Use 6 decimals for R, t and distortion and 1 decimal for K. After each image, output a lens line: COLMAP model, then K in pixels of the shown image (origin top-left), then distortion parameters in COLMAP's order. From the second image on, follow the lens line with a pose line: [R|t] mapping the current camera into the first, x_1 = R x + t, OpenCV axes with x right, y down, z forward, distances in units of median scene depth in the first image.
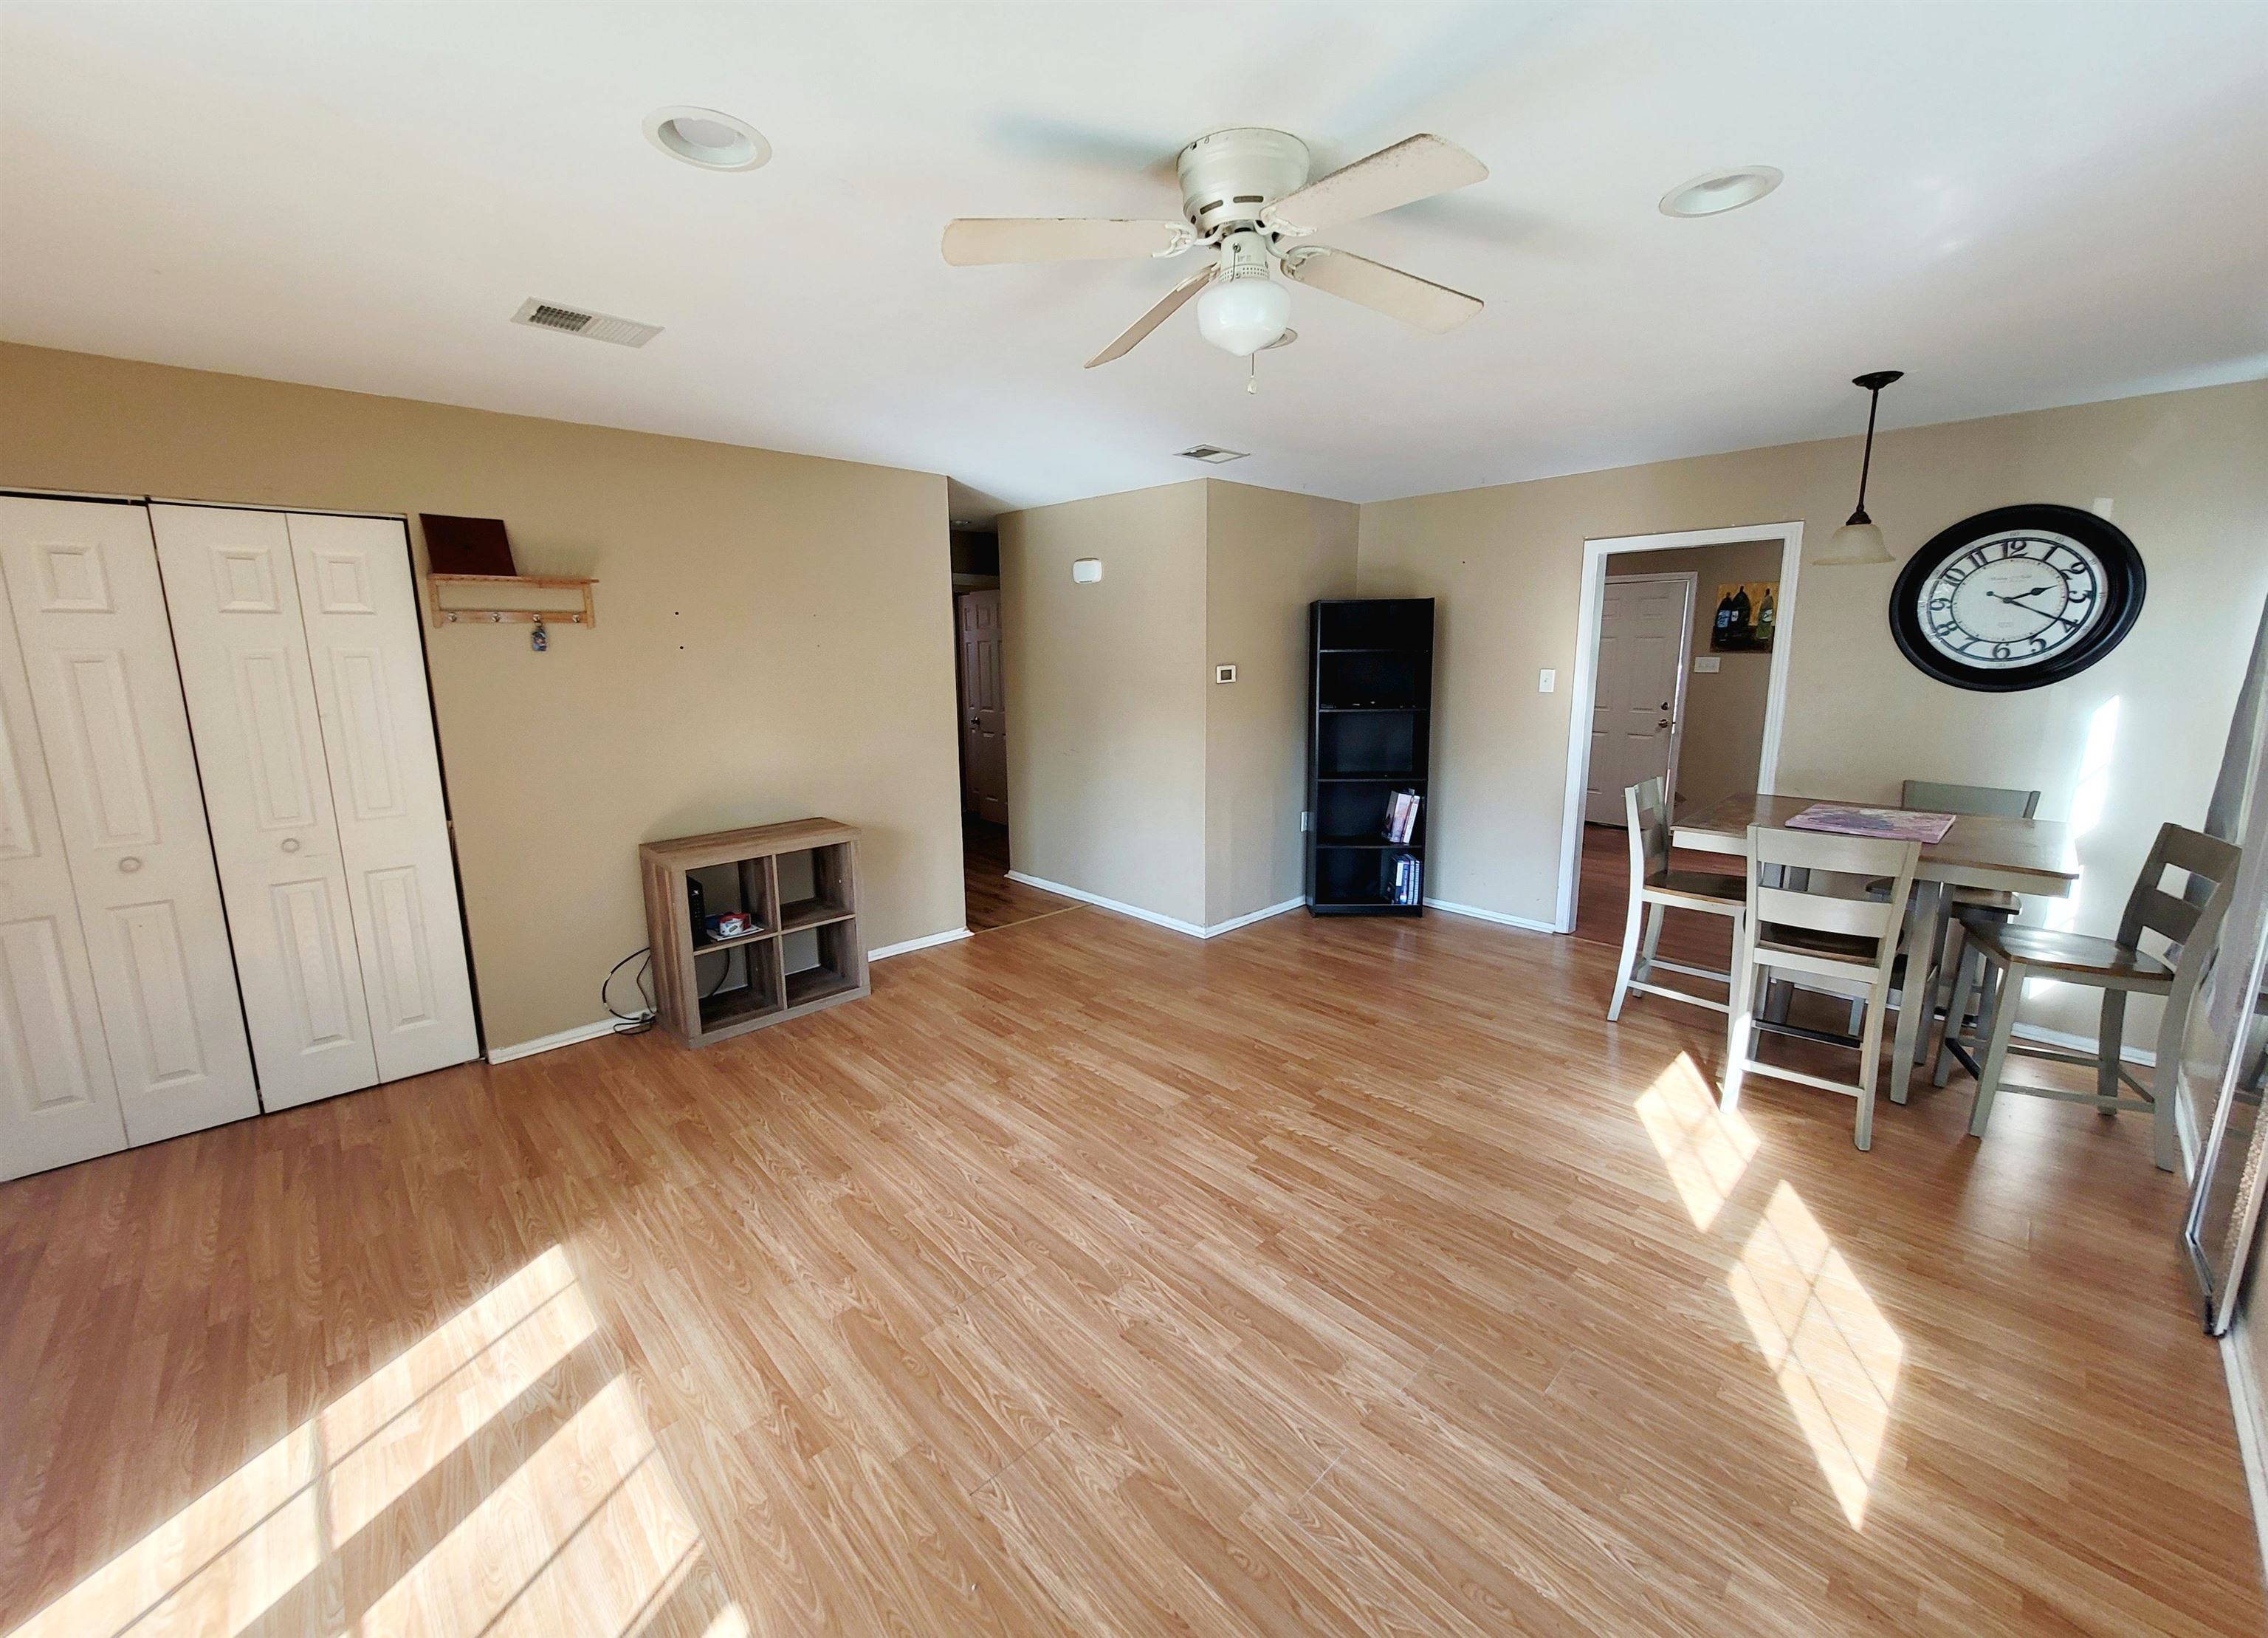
lens RADIAL K [[881.4, 0, 1118.7], [0, 881.4, 802.3], [0, 0, 1]] dist [-0.001911, 0.000150]
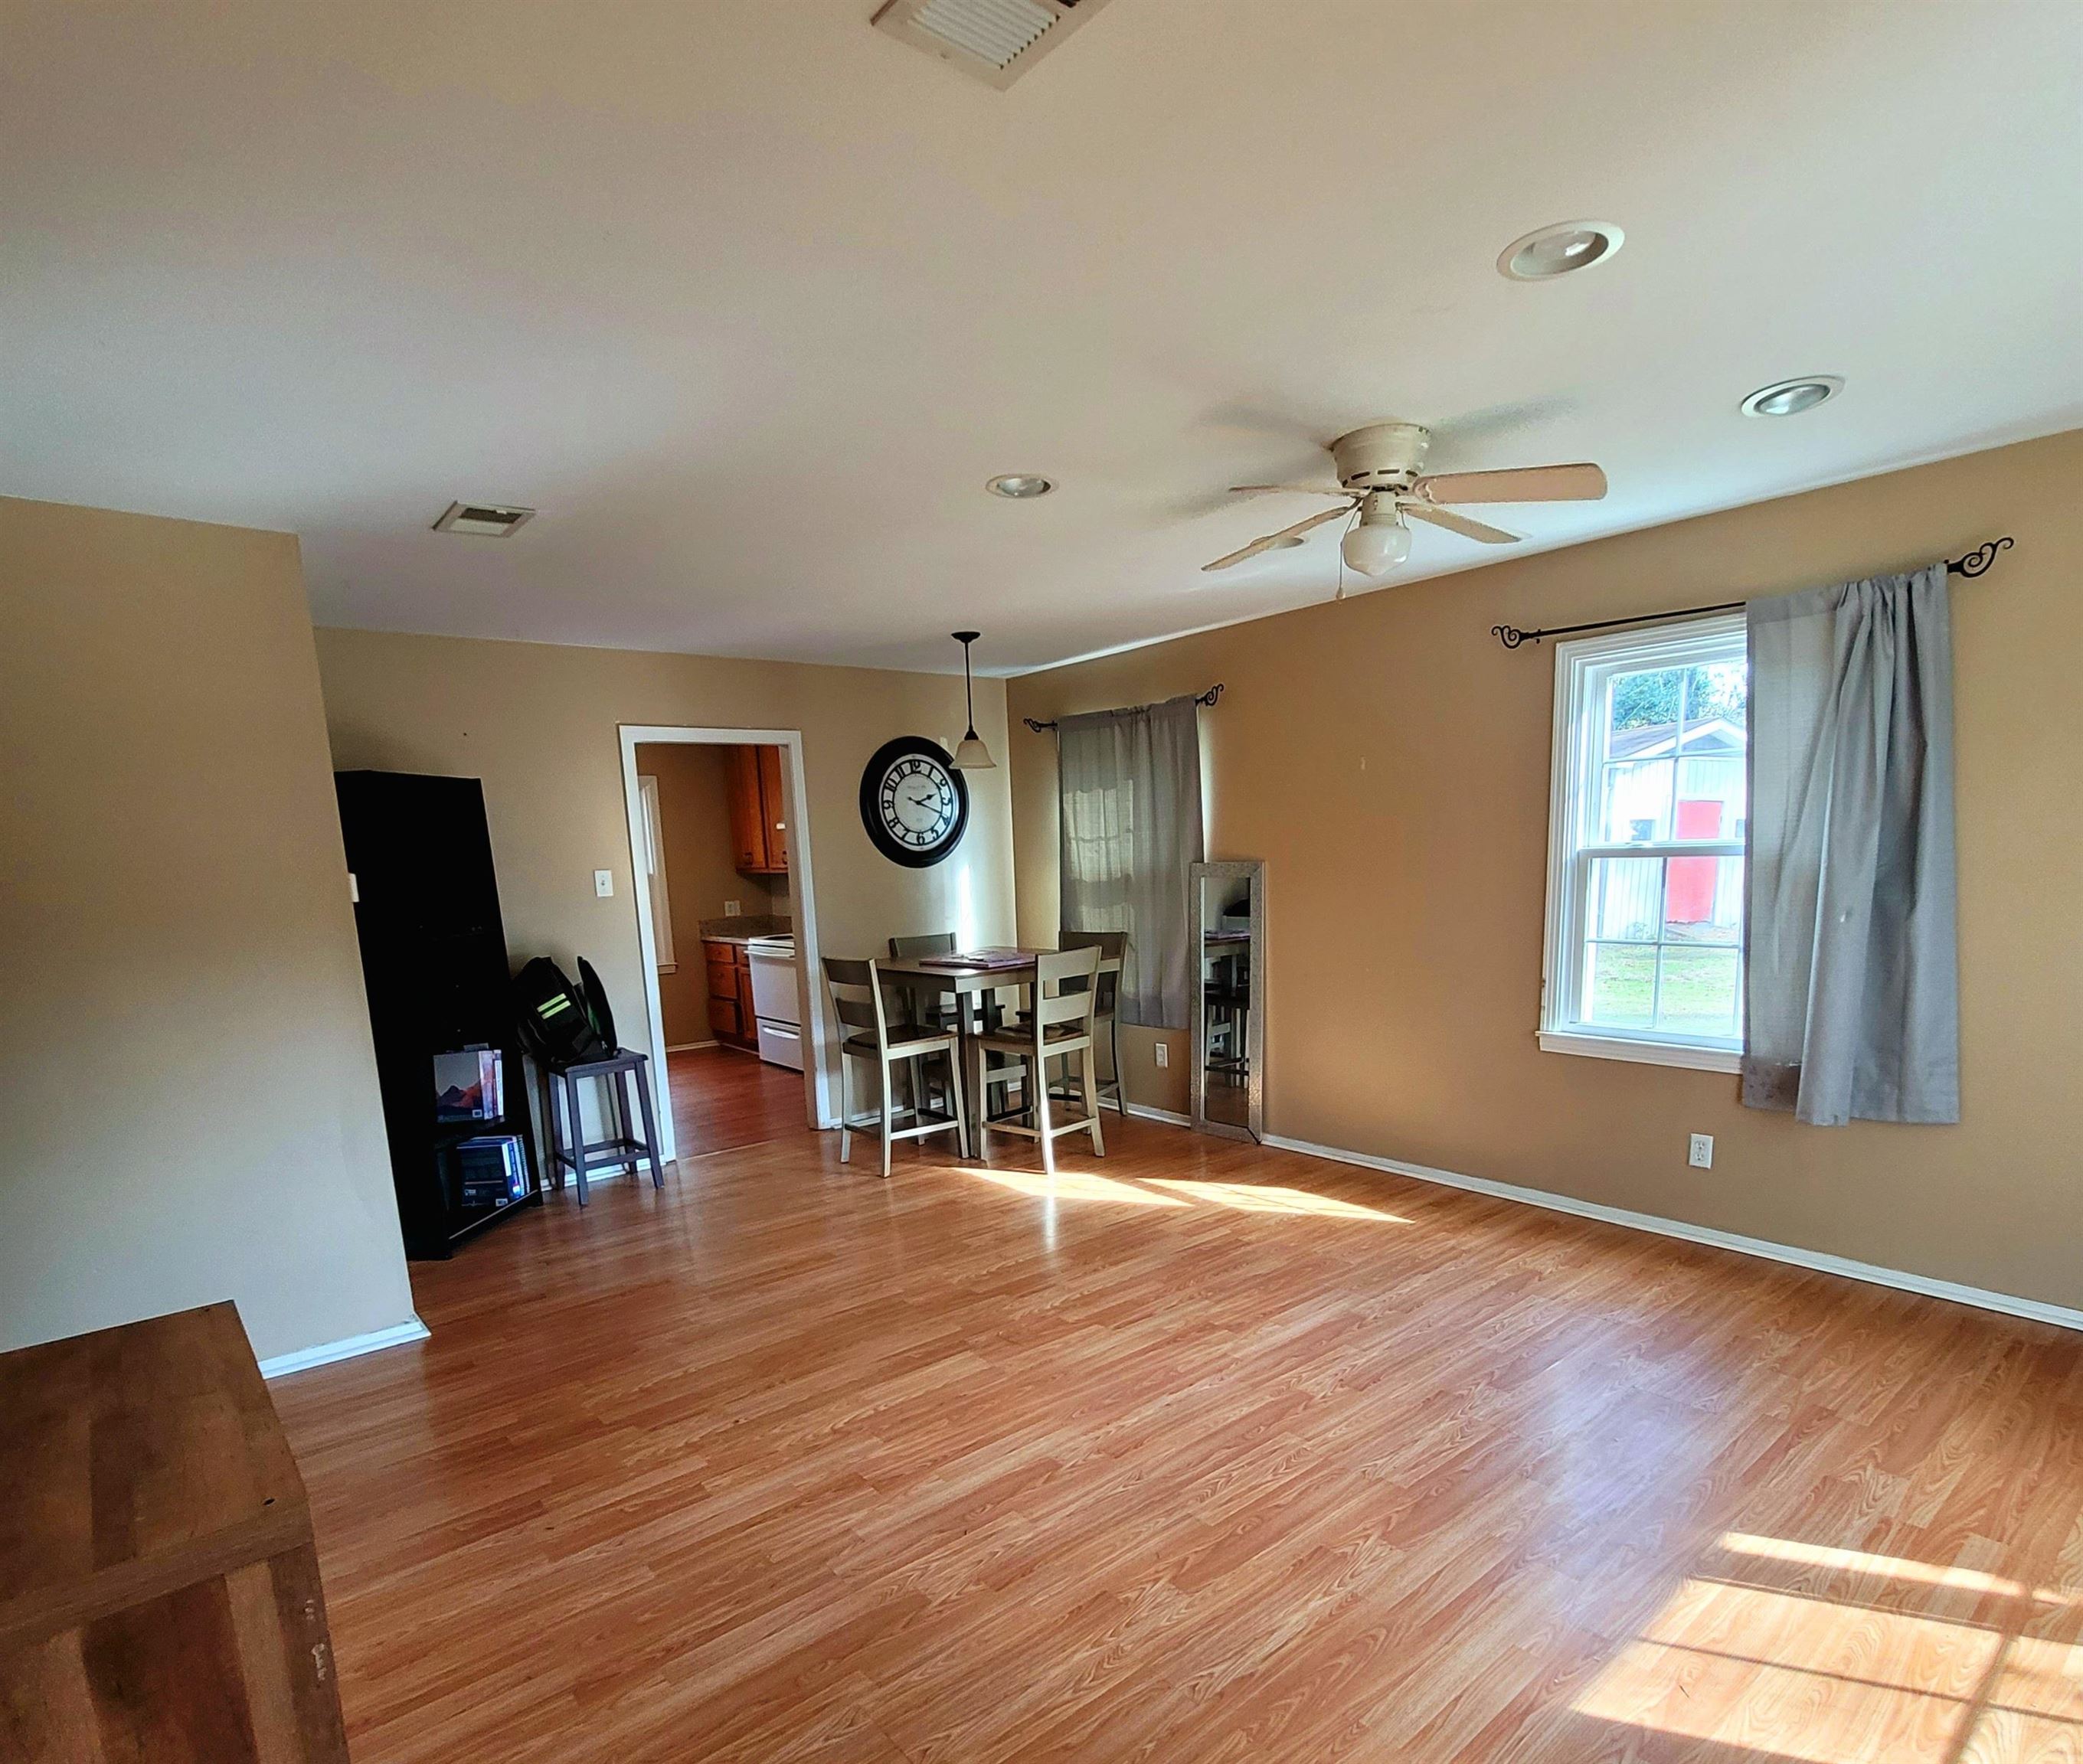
lens RADIAL K [[1131.3, 0, 1051.3], [0, 1131.3, 1040.0], [0, 0, 1]] dist [0.002292, -0.001824]
pose [[0.058738, -0.163363, 0.984816, -0.986355], [0.212333, 0.965990, 0.147576, -0.098307], [-0.975431, 0.200440, 0.091427, 0.823128]]
